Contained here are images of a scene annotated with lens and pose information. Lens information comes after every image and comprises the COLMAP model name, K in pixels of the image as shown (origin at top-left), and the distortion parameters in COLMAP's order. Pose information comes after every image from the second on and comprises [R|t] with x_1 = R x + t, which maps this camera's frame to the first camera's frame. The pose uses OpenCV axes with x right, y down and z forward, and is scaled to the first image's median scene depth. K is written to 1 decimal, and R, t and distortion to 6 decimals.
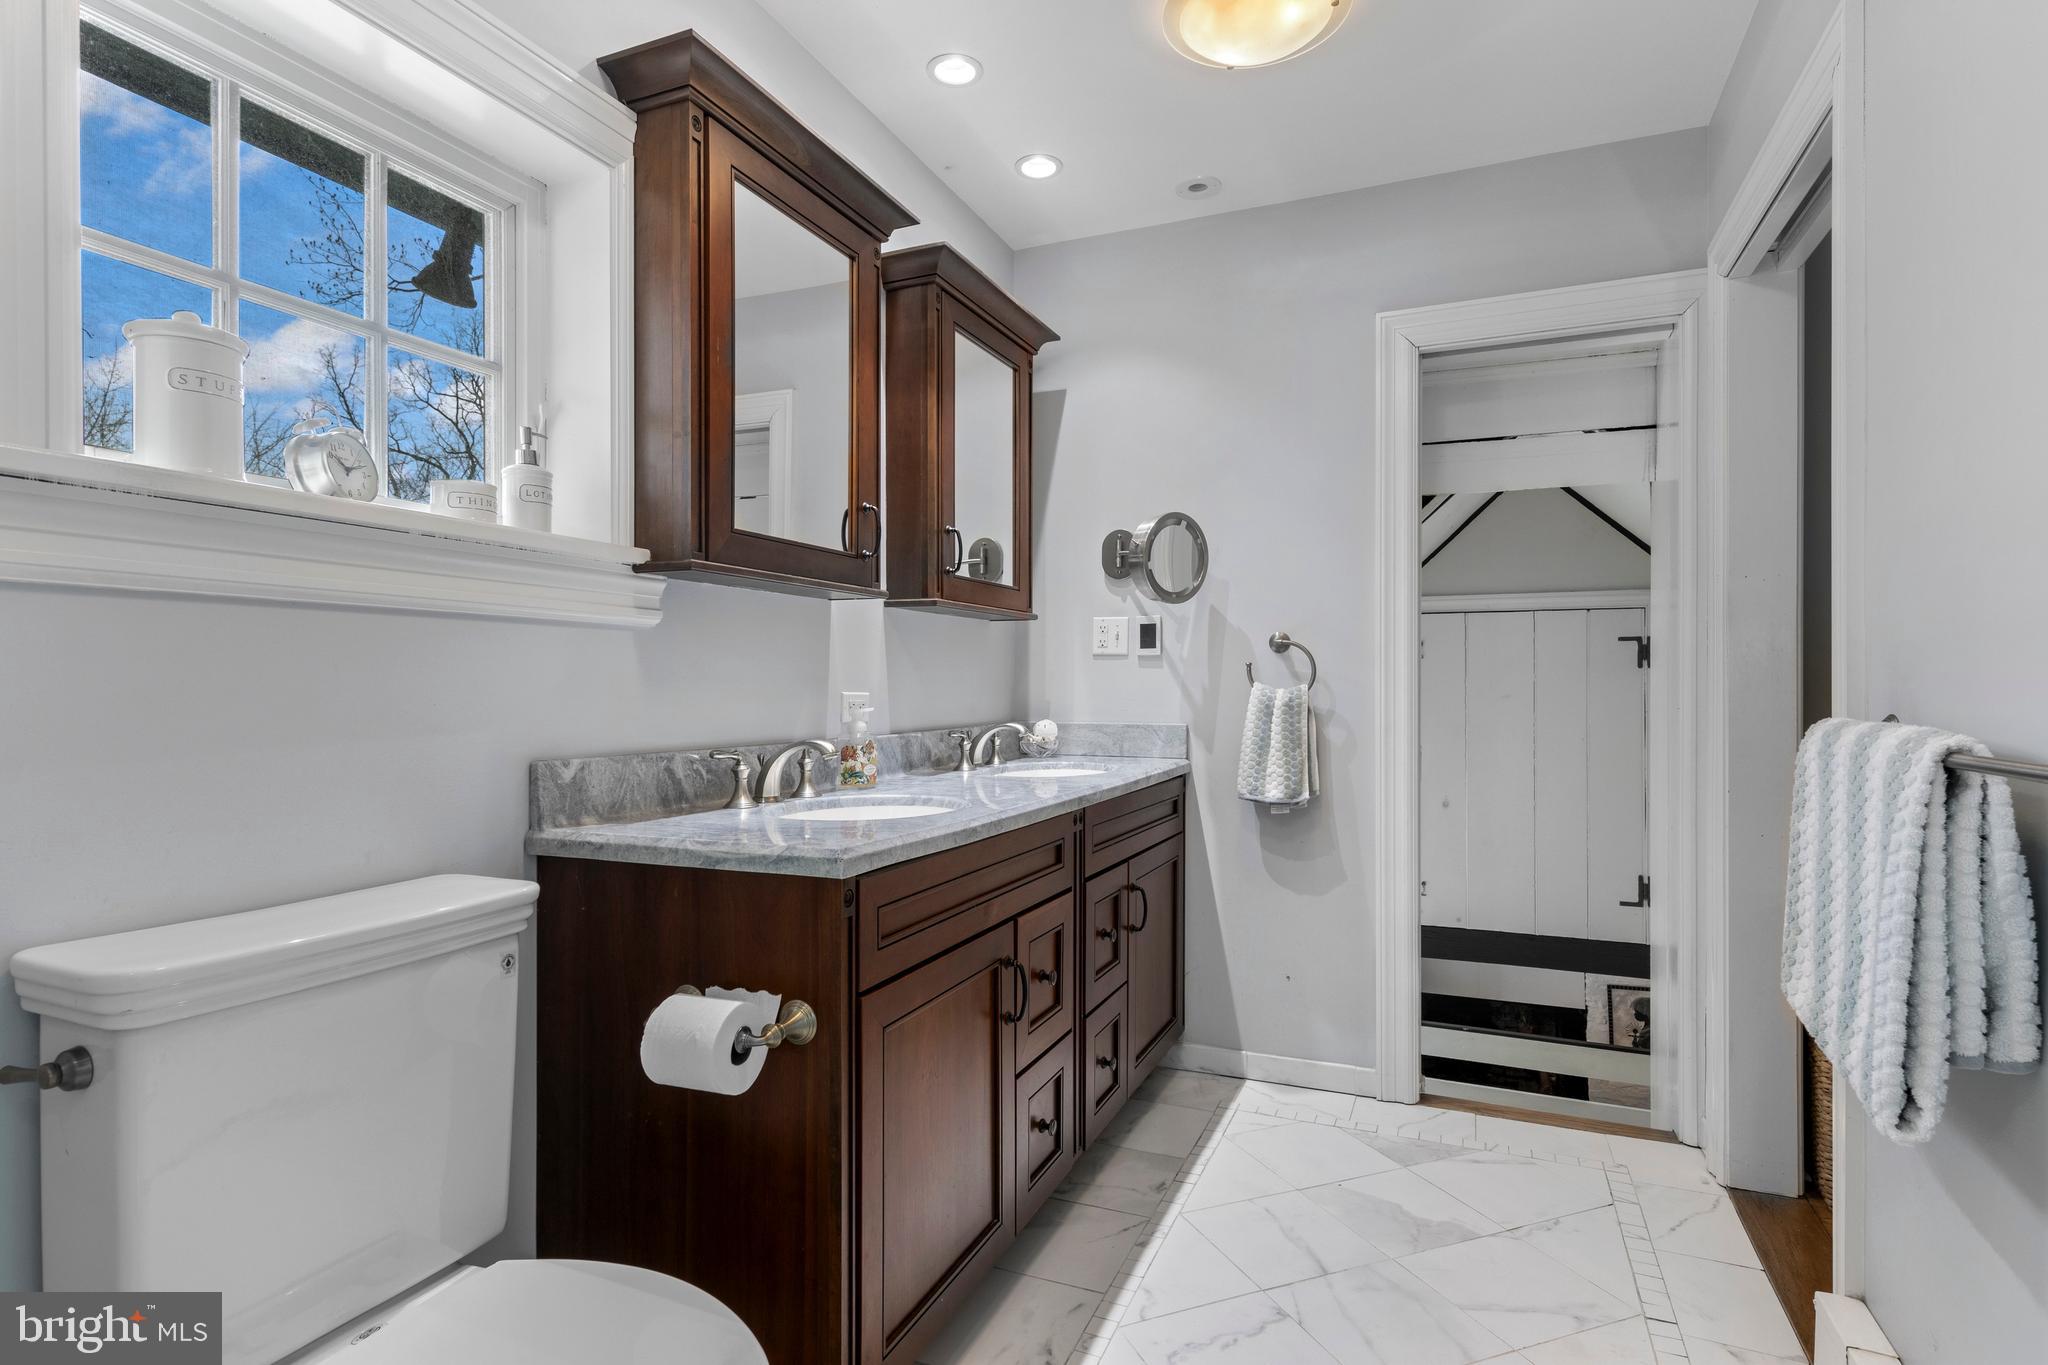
lens RADIAL K [[1048.3, 0, 1026.4], [0, 1048.3, 682.7], [0, 0, 1]] dist [0.012509, -0.003558]
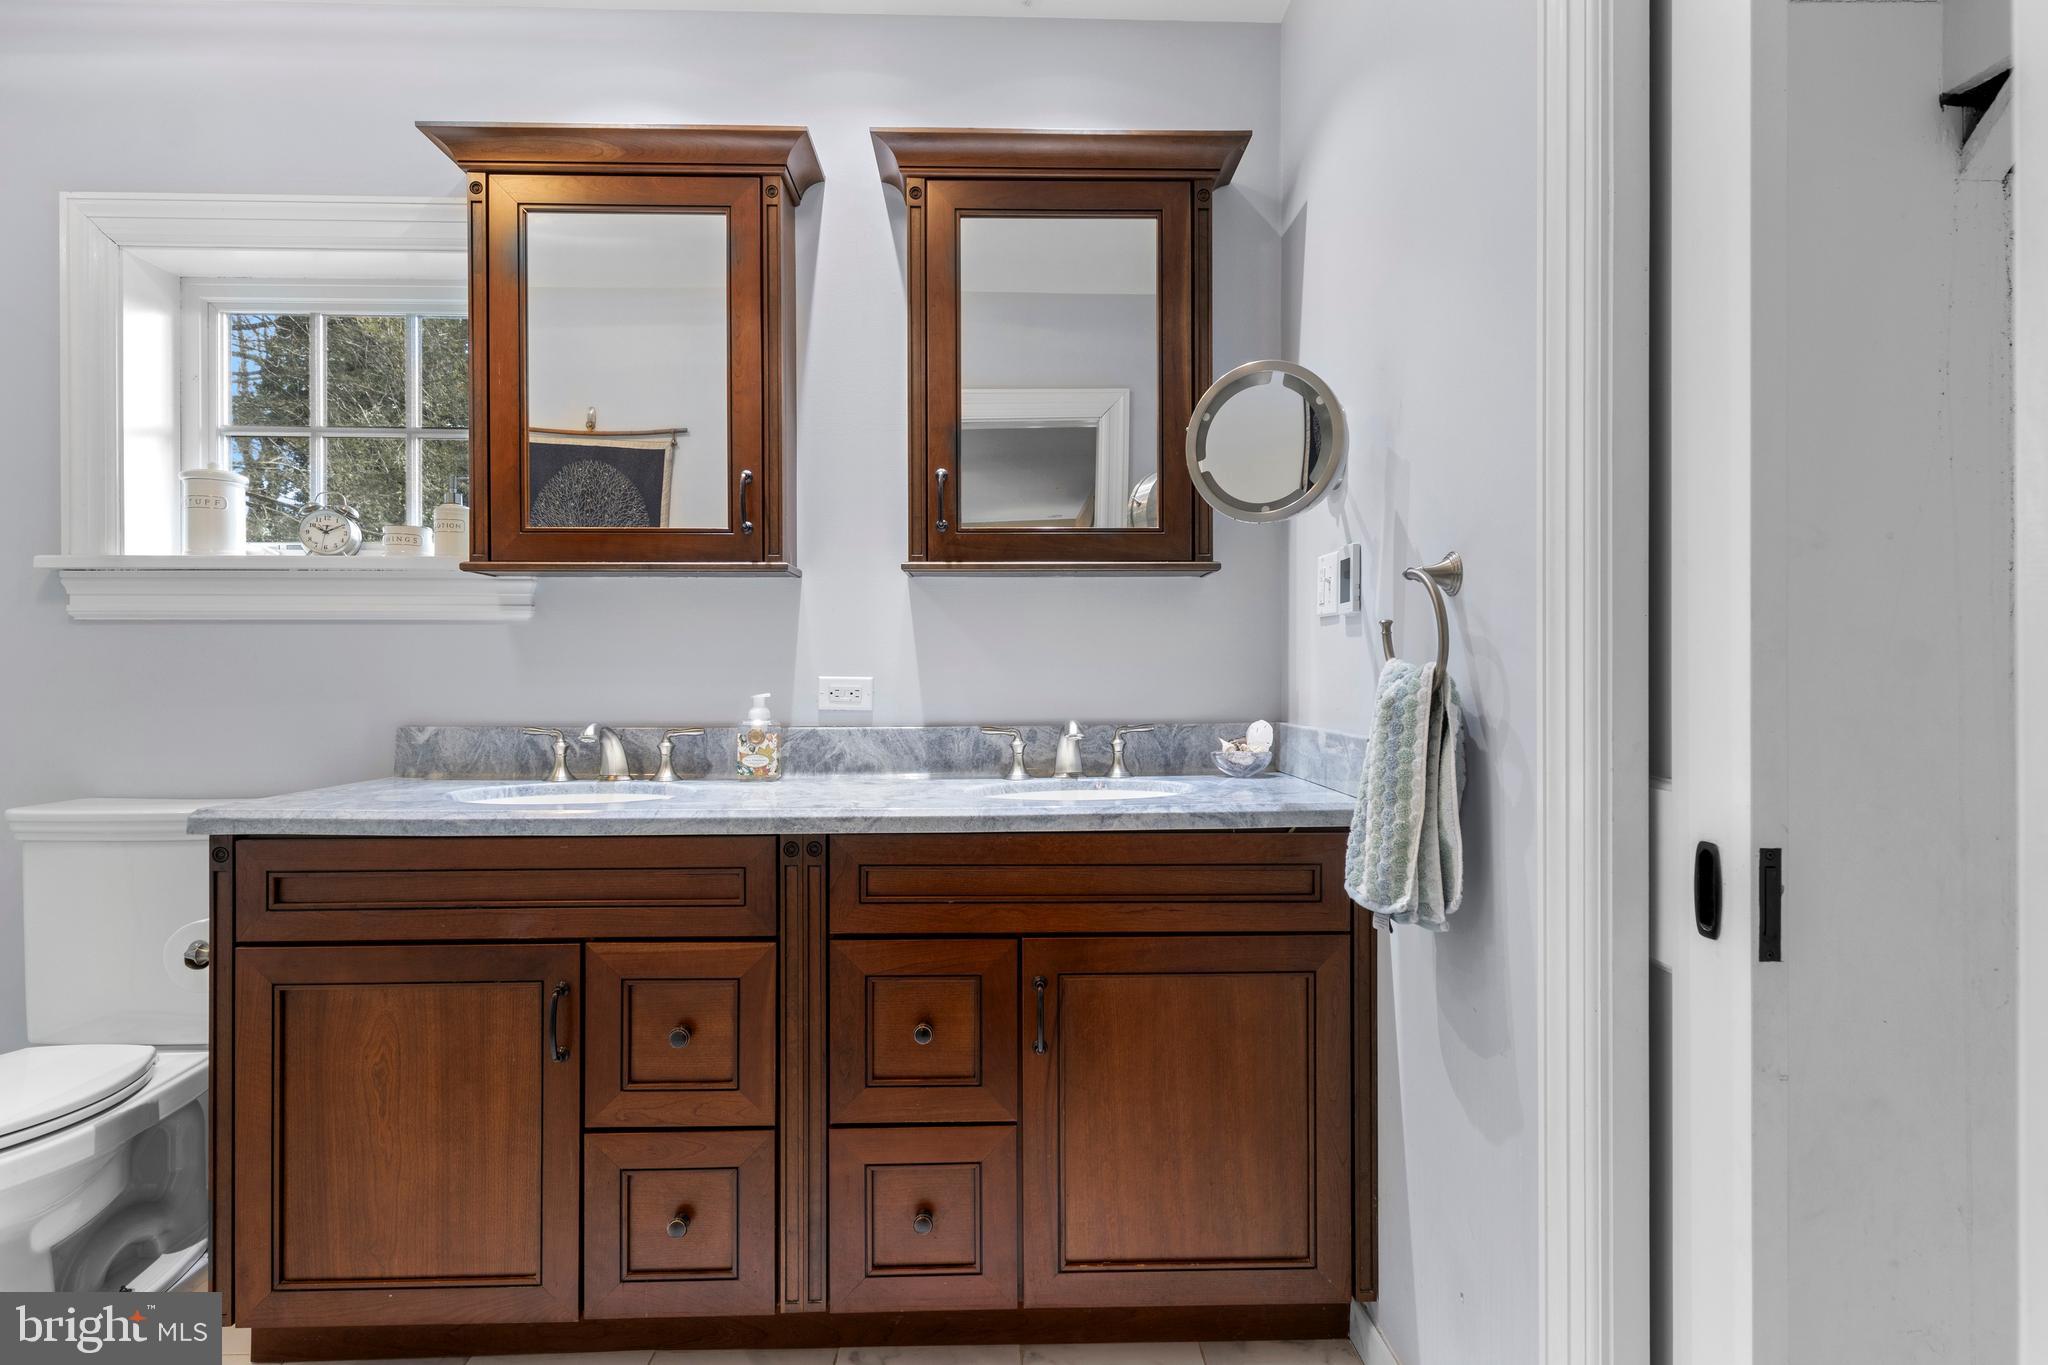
lens RADIAL K [[1048.3, 0, 1012.4], [0, 1048.3, 677.2], [0, 0, 1]] dist [0.012509, -0.003558]
pose [[0.413889, 0.001830, -0.910326, 0.942001], [0.004804, 0.999980, 0.004194, 0.008586], [0.910315, -0.006109, 0.413871, 0.998614]]
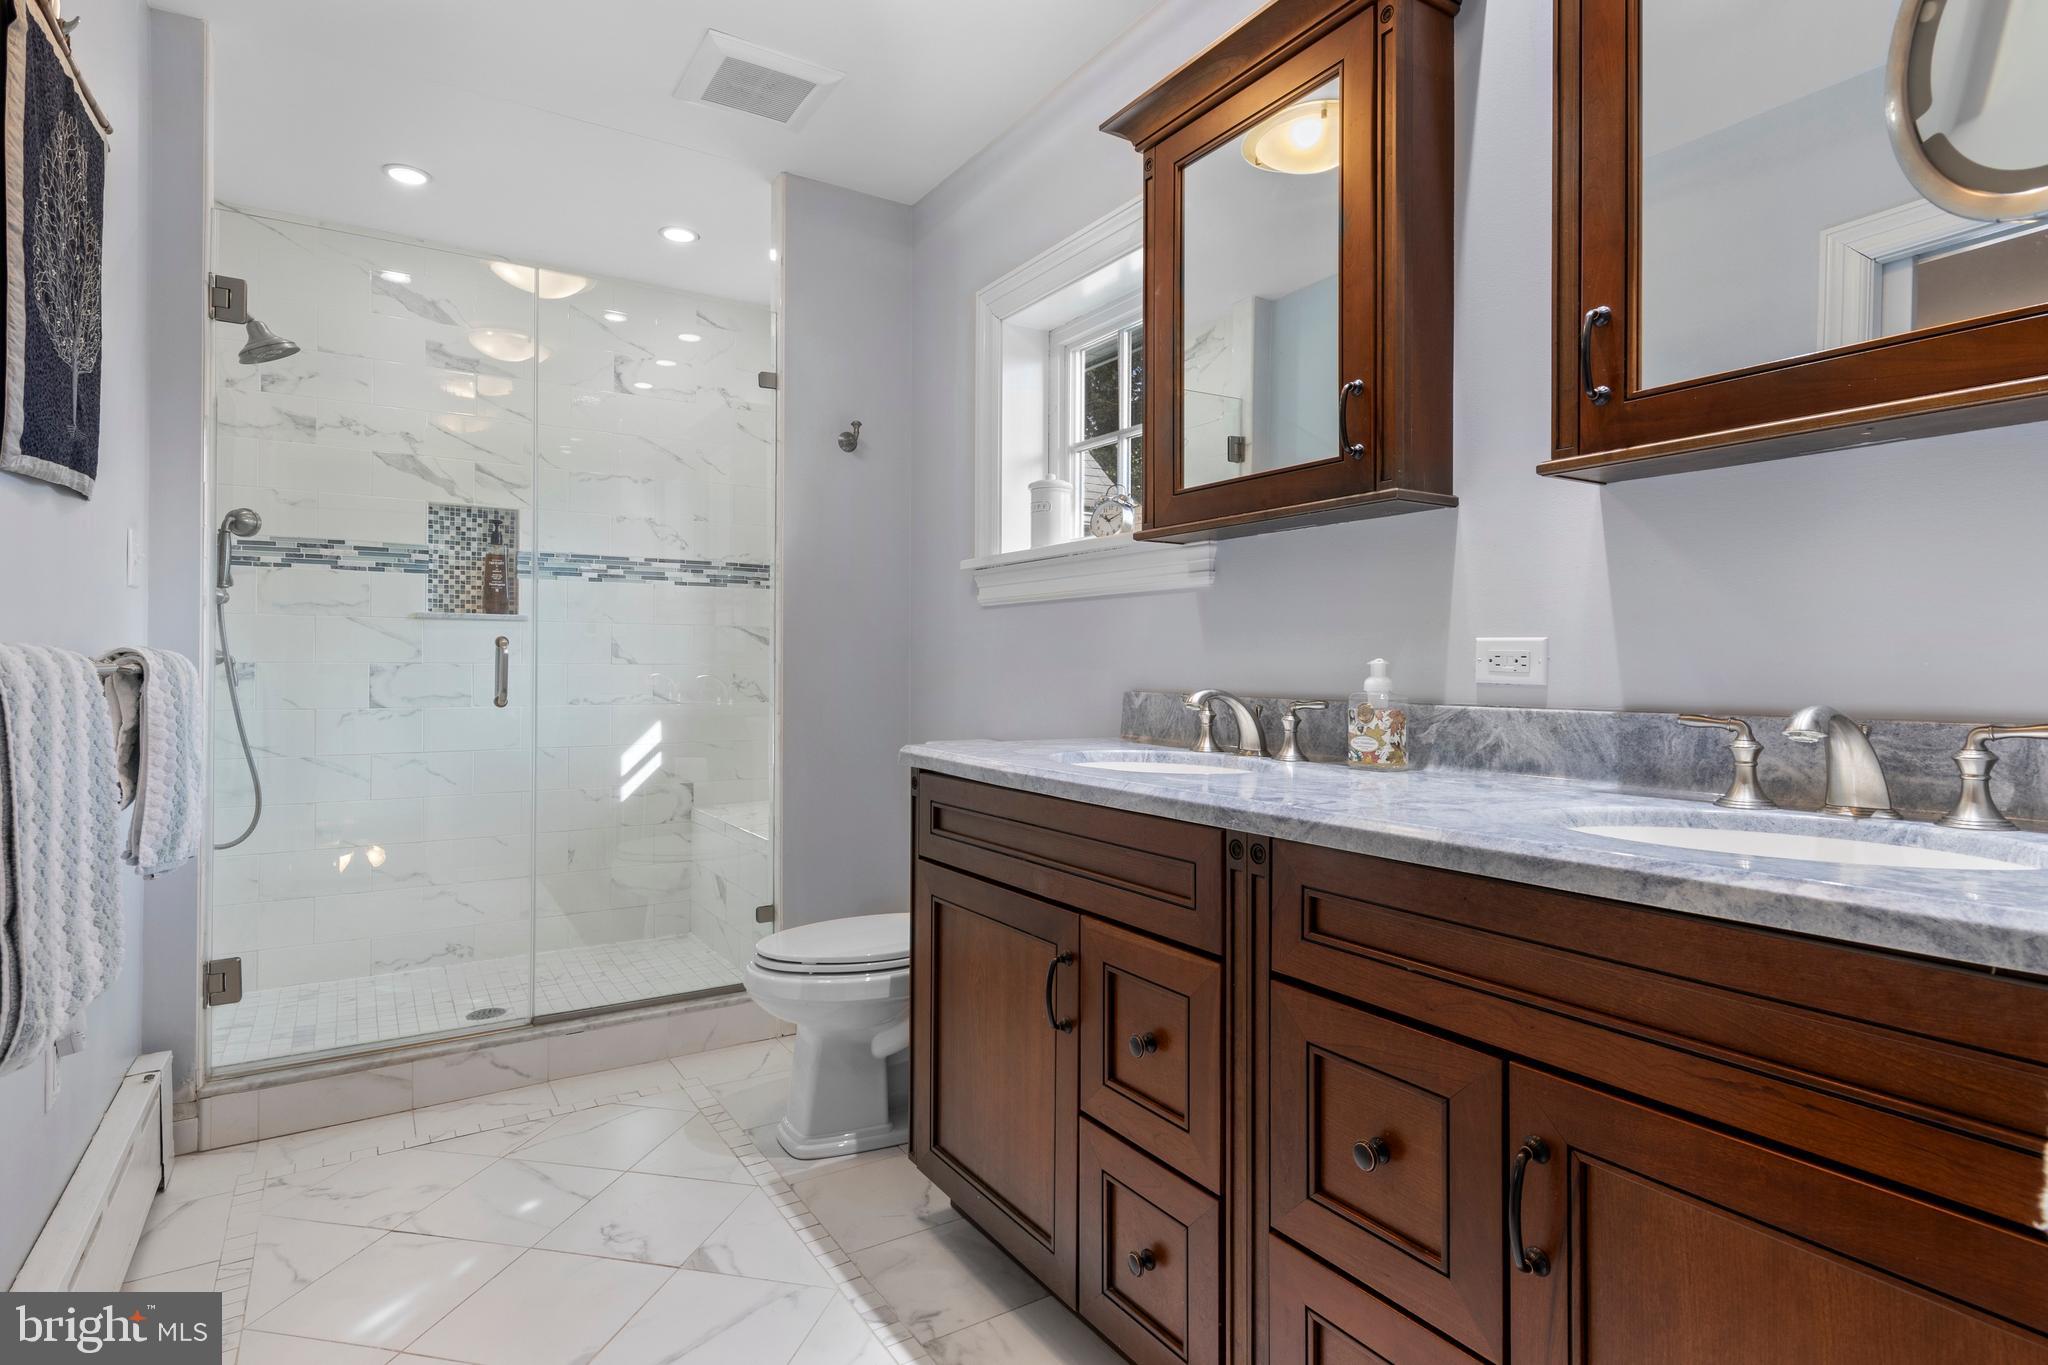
lens RADIAL K [[1048.3, 0, 1031.8], [0, 1048.3, 665.7], [0, 0, 1]] dist [0.012509, -0.003558]
pose [[-0.558463, -0.003497, -0.829522, 0.705544], [-0.001526, 0.999994, -0.003188, 0.038186], [0.829528, -0.000514, -0.558465, 1.470612]]
